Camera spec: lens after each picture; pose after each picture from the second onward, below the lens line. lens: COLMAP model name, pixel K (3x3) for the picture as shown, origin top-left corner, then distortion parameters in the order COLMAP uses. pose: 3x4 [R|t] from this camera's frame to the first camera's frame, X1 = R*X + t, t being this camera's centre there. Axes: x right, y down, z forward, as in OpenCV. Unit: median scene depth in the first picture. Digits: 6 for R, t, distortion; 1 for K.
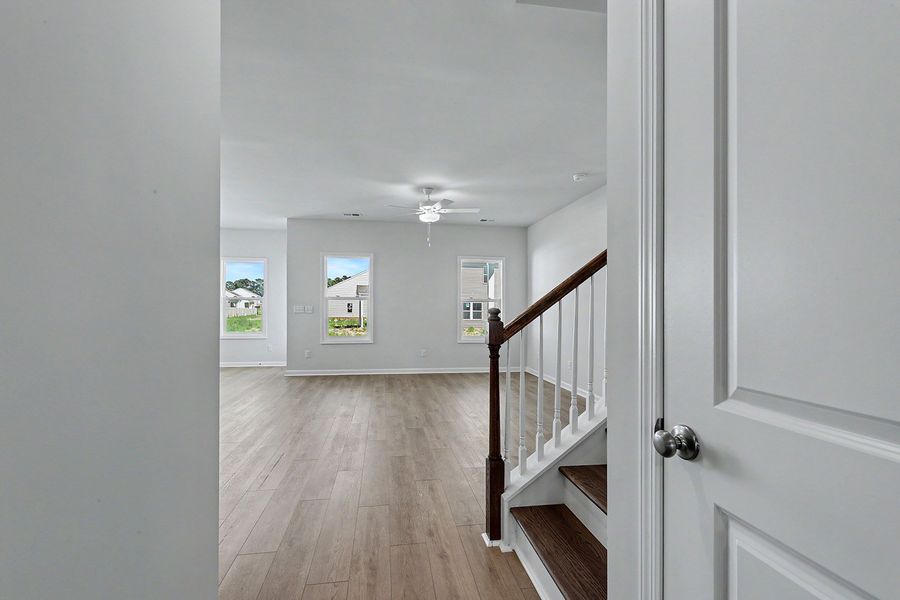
lens RADIAL K [[404.1, 0, 451.8], [0, 404.1, 306.8], [0, 0, 1]] dist [0.002832, 0.000403]
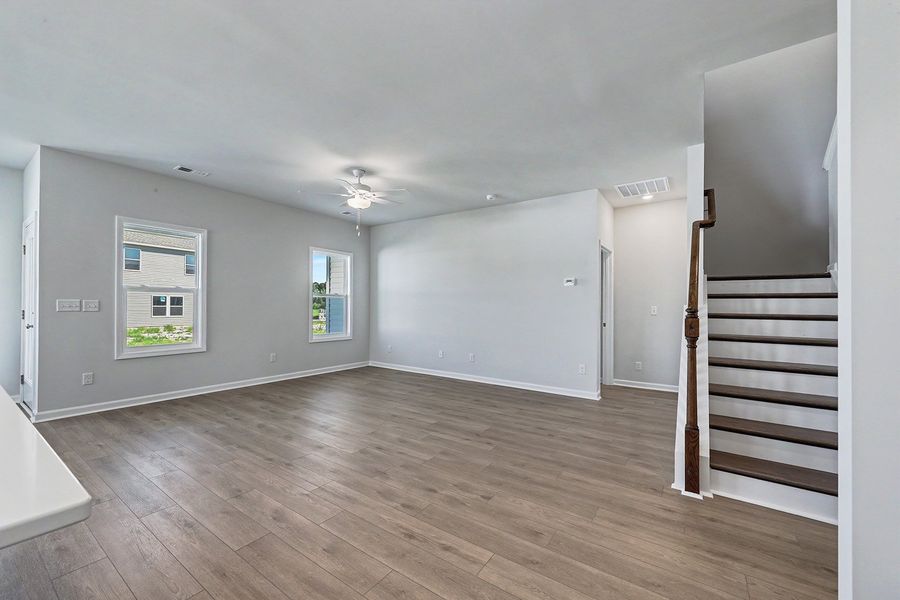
lens RADIAL K [[354.9, 0, 449.5], [0, 354.9, 304.4], [0, 0, 1]] dist [-0.000666, -0.000331]
pose [[0.694490, 0.004366, 0.719489, -0.428452], [-0.008088, 0.999966, 0.001739, -0.000585], [-0.719457, -0.007027, 0.694502, 0.278435]]
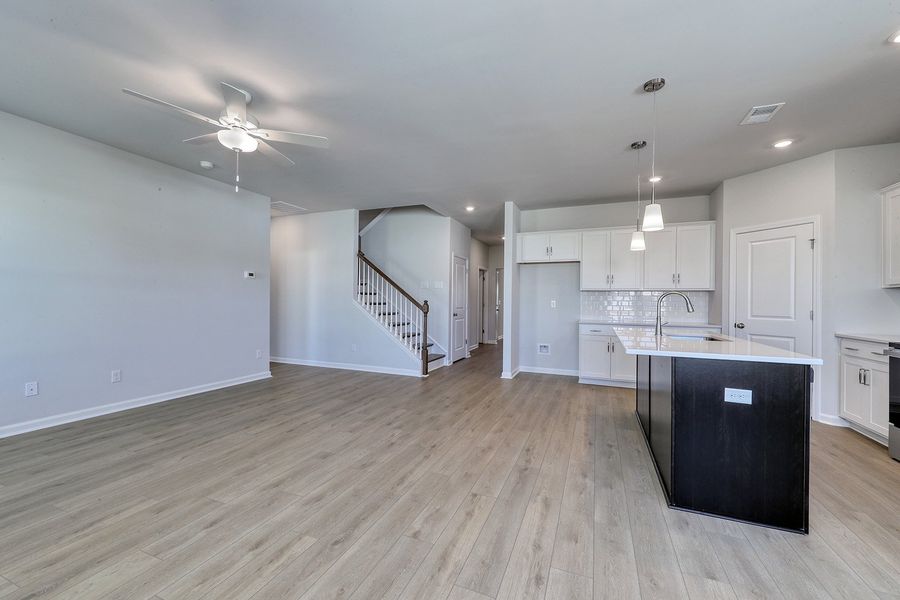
lens RADIAL K [[354.9, 0, 452.0], [0, 354.9, 300.2], [0, 0, 1]] dist [-0.000666, -0.000331]
pose [[-0.850421, -0.011150, 0.525984, -0.525566], [-0.014271, 0.999896, -0.001877, 0.002972], [-0.525909, -0.009103, -0.850492, 1.129591]]
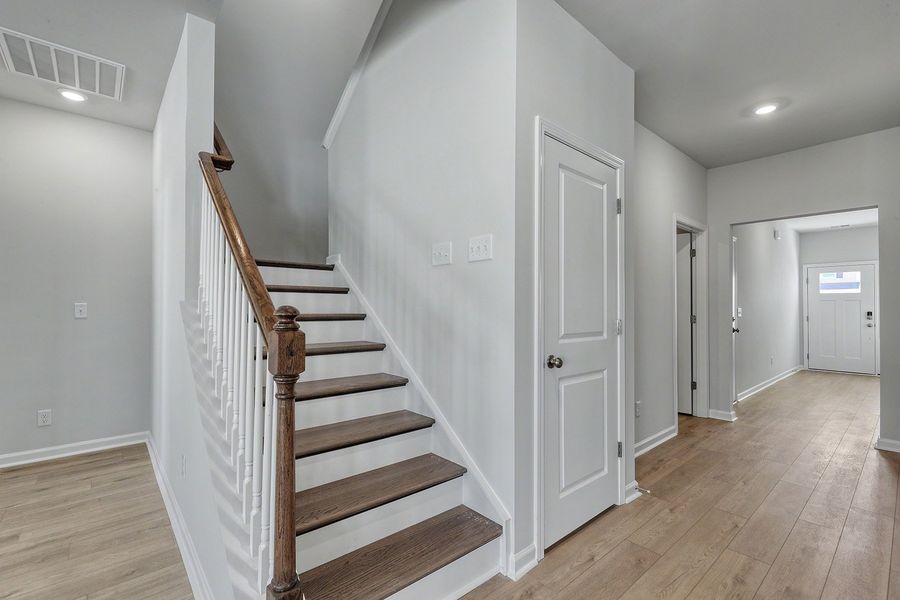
lens RADIAL K [[404.1, 0, 455.8], [0, 404.1, 302.6], [0, 0, 1]] dist [0.002832, 0.000403]
pose [[-0.533341, 0.006031, 0.845879, -0.168967], [-0.007454, 0.999902, -0.011829, 0.003917], [-0.845868, -0.012613, -0.533244, 0.394892]]
